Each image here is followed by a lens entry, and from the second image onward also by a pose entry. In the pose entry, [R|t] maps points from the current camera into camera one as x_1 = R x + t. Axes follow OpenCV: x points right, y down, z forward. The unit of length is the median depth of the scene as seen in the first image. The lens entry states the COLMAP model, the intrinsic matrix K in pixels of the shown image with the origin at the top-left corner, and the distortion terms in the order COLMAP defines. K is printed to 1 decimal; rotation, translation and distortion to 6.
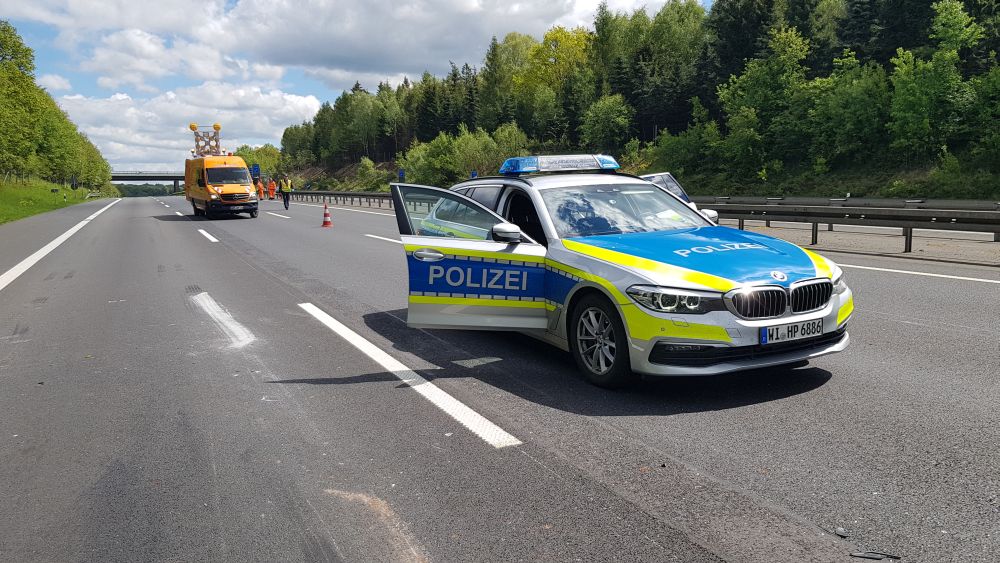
lens RADIAL K [[747.2, 0, 495.5], [0, 747.2, 289.8], [0, 0, 1]] dist [0.027771, -0.061956]
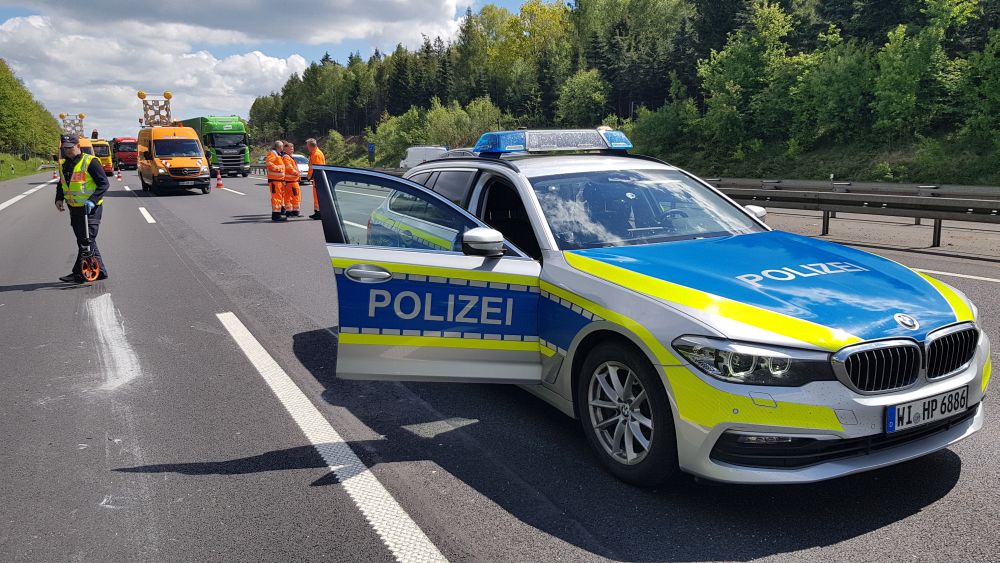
lens RADIAL K [[747.2, 0, 502.3], [0, 747.2, 279.2], [0, 0, 1]] dist [0.027771, -0.061956]
pose [[0.998918, 0.004775, 0.046256, 0.000276], [-0.005619, 0.999820, 0.018126, -0.019535], [-0.046161, -0.018366, 0.998765, 0.112979]]
